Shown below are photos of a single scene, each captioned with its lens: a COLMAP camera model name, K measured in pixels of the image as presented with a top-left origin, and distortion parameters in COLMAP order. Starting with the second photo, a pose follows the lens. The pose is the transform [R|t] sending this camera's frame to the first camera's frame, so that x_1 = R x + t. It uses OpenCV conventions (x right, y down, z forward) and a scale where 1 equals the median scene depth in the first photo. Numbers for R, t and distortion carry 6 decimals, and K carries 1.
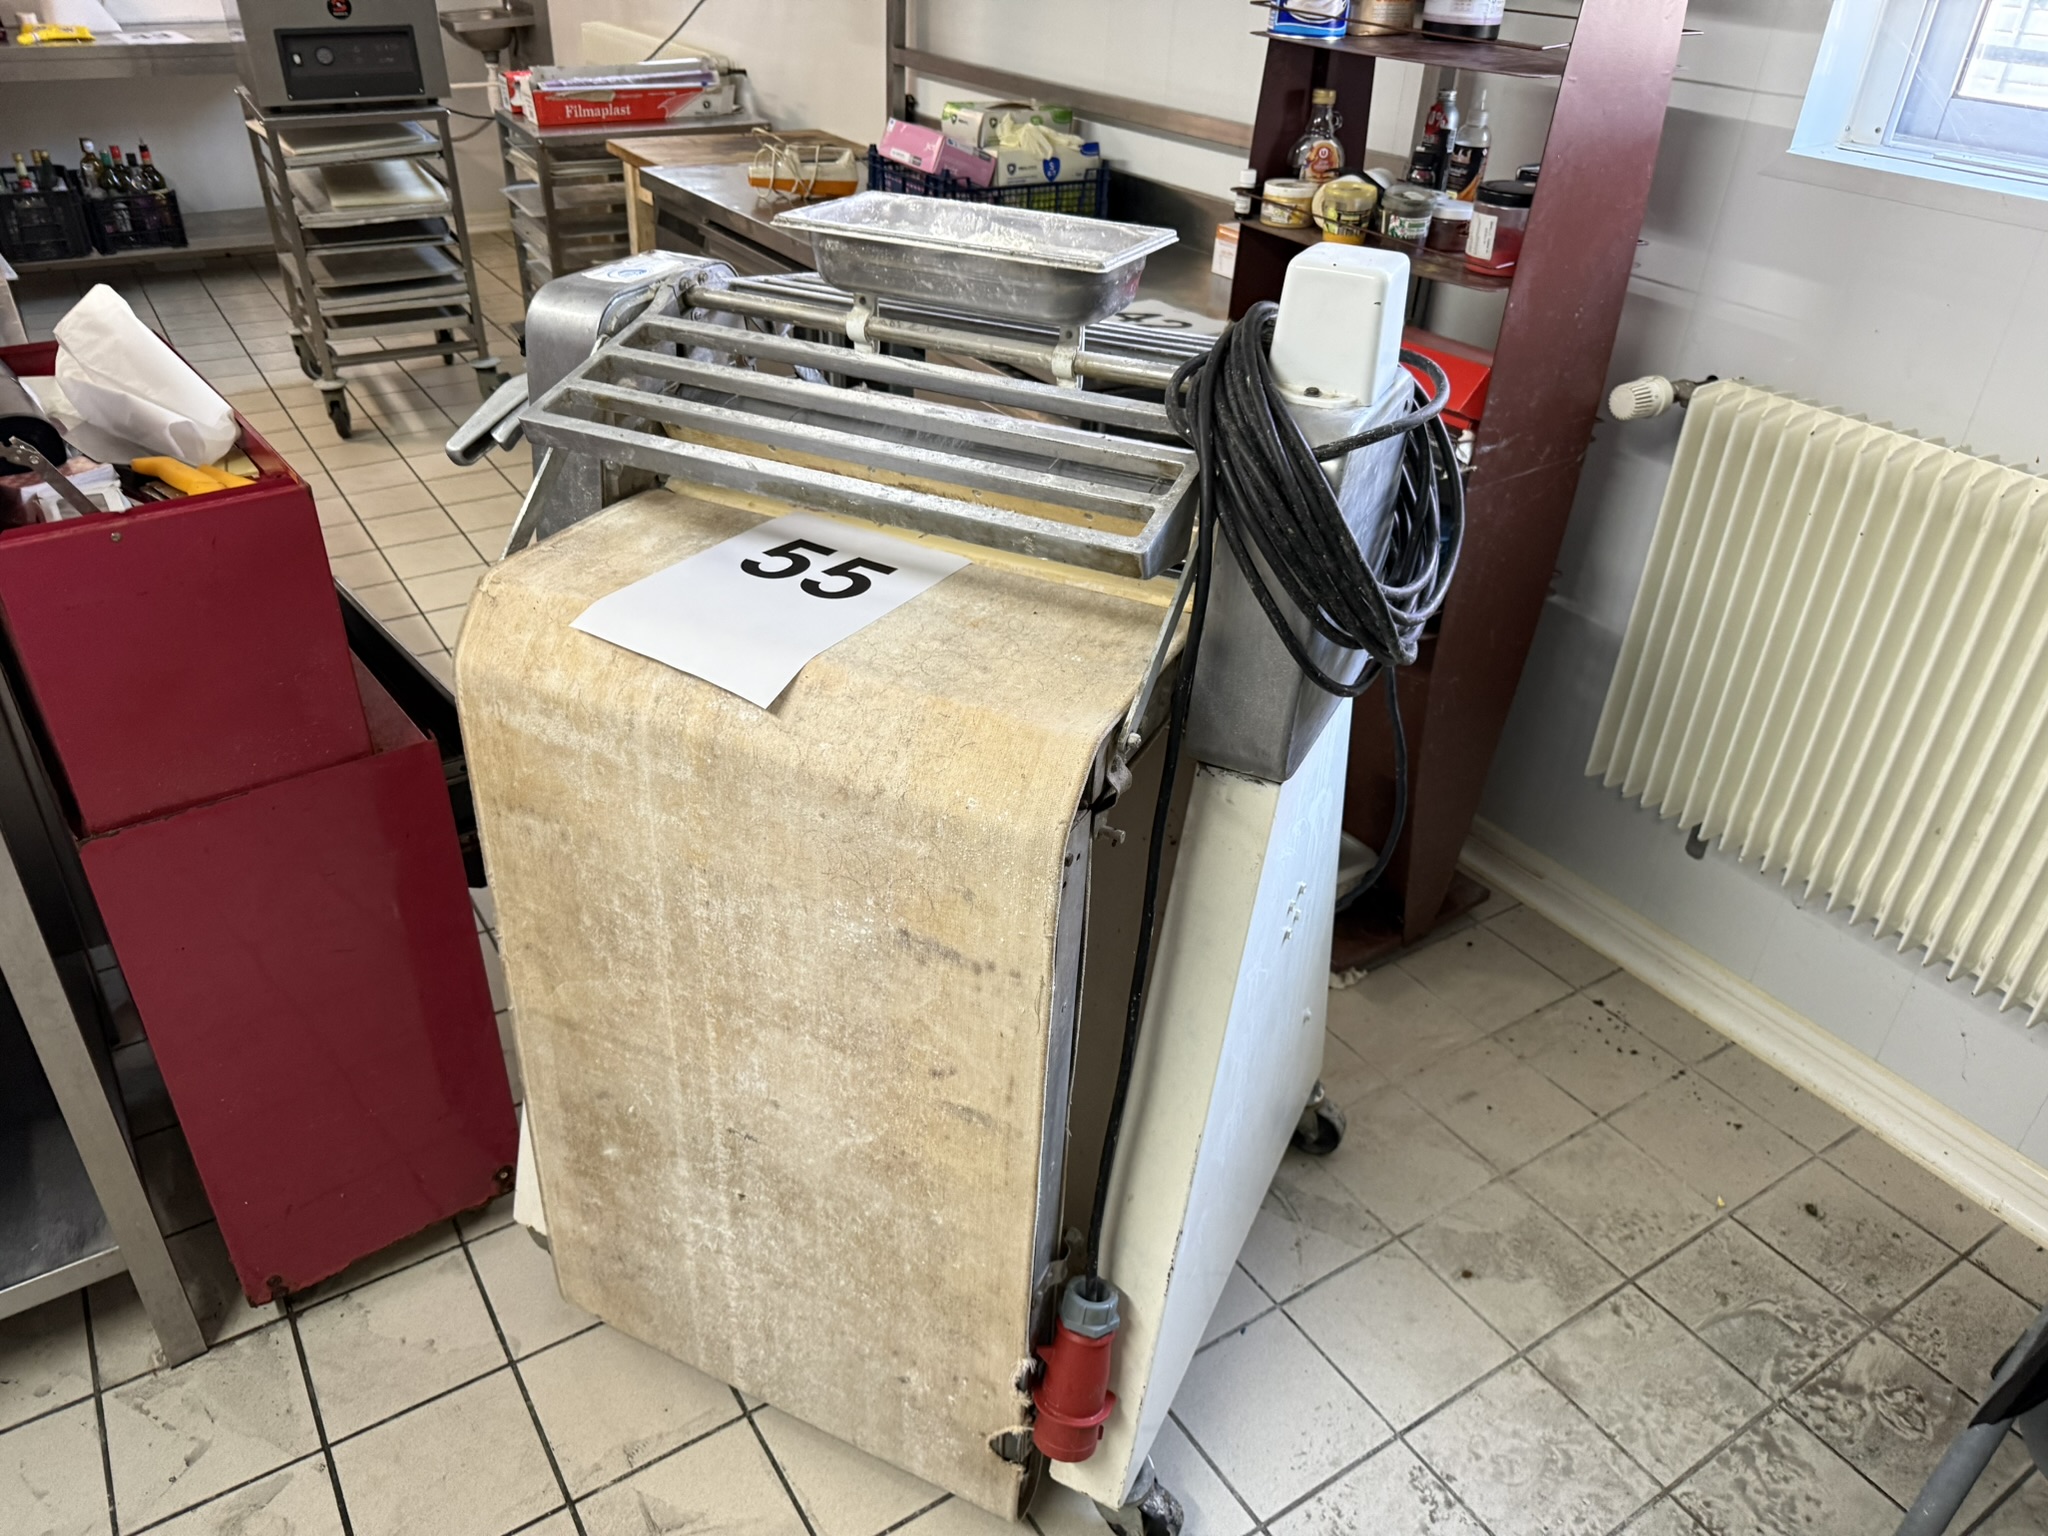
lens RADIAL K [[1455.7, 0, 1034.3], [0, 1455.7, 752.9], [0, 0, 1]] dist [0.032147, -0.043226]
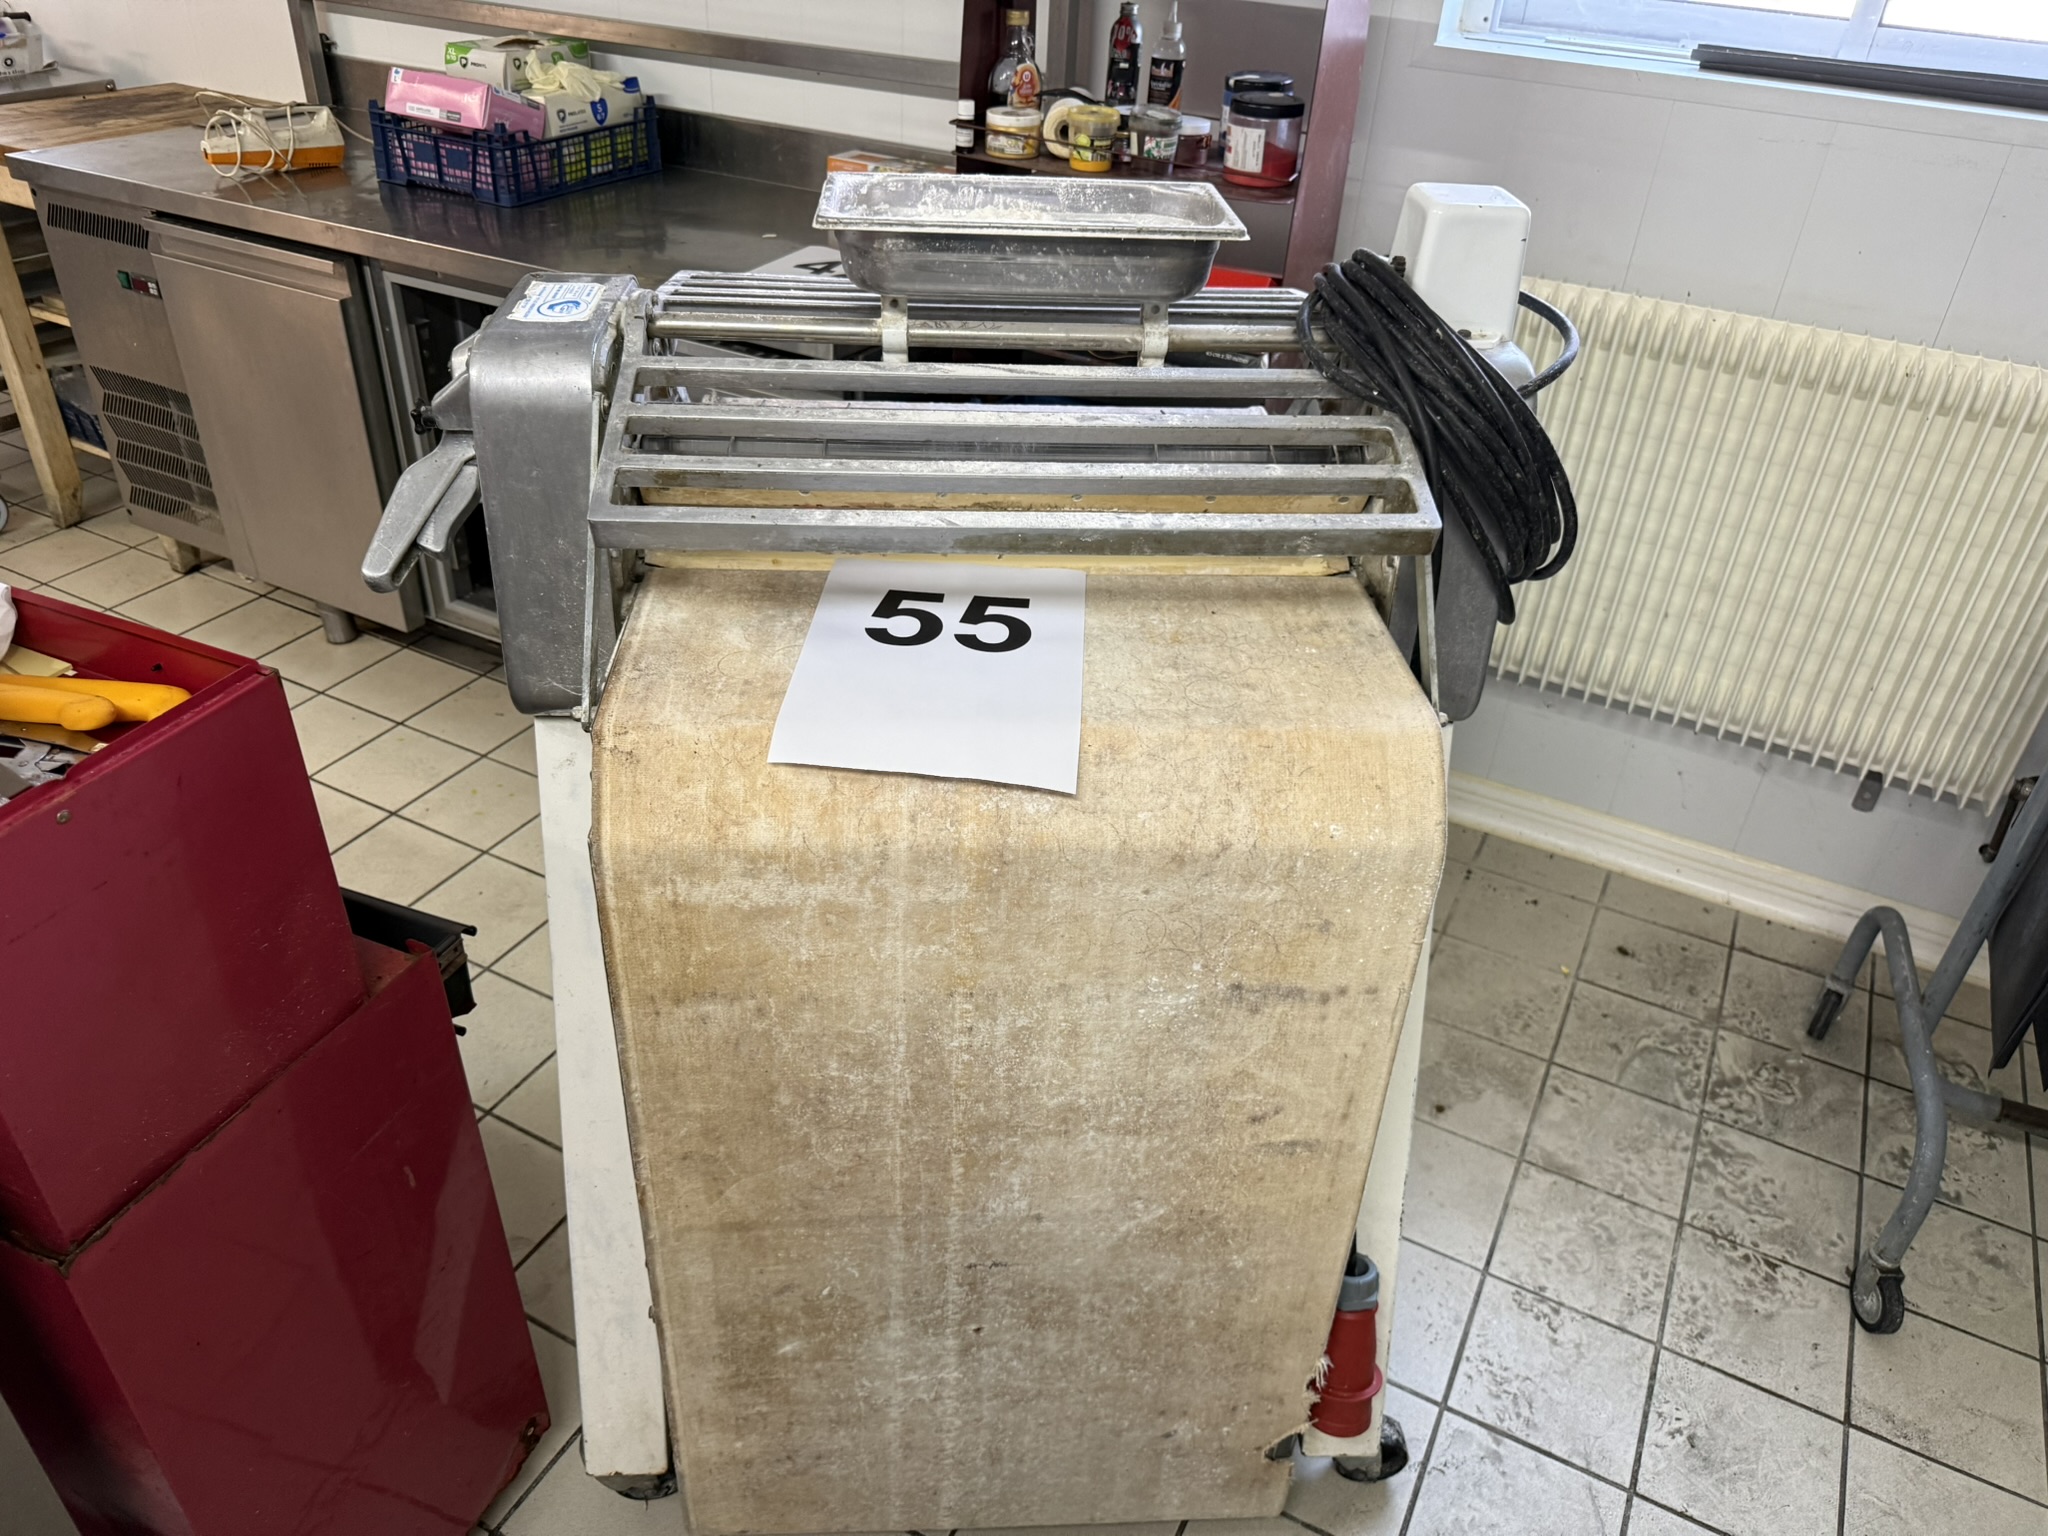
lens RADIAL K [[1455.7, 0, 840.3], [0, 1455.7, 727.1], [0, 0, 1]] dist [0.032147, -0.043226]
pose [[0.873883, -0.260530, 0.410431, -0.547910], [0.240038, 0.965418, 0.101735, -0.160048], [-0.422742, 0.009615, 0.906199, 0.233242]]
